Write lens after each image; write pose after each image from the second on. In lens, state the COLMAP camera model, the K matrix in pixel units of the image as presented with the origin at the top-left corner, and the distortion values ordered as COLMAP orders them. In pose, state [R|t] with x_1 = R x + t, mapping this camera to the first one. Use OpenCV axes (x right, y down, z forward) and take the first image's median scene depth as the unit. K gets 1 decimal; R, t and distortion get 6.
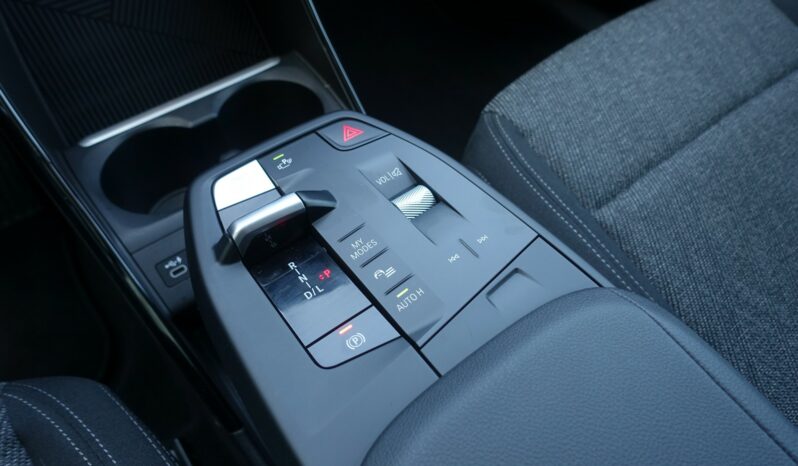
lens RADIAL K [[548.6, 0, 399.0], [0, 548.6, 233.0], [0, 0, 1]] dist [0.002454, -0.003202]
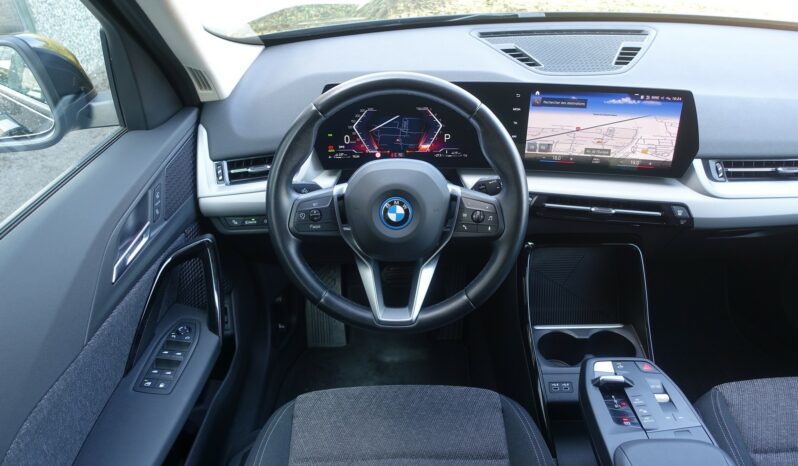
lens RADIAL K [[548.6, 0, 399.0], [0, 548.6, 233.0], [0, 0, 1]] dist [0.002454, -0.003202]
pose [[0.801944, 0.306389, -0.512846, 0.125059], [-0.474647, 0.848072, -0.235550, 0.505772], [0.362760, 0.432319, 0.825533, -2.102299]]
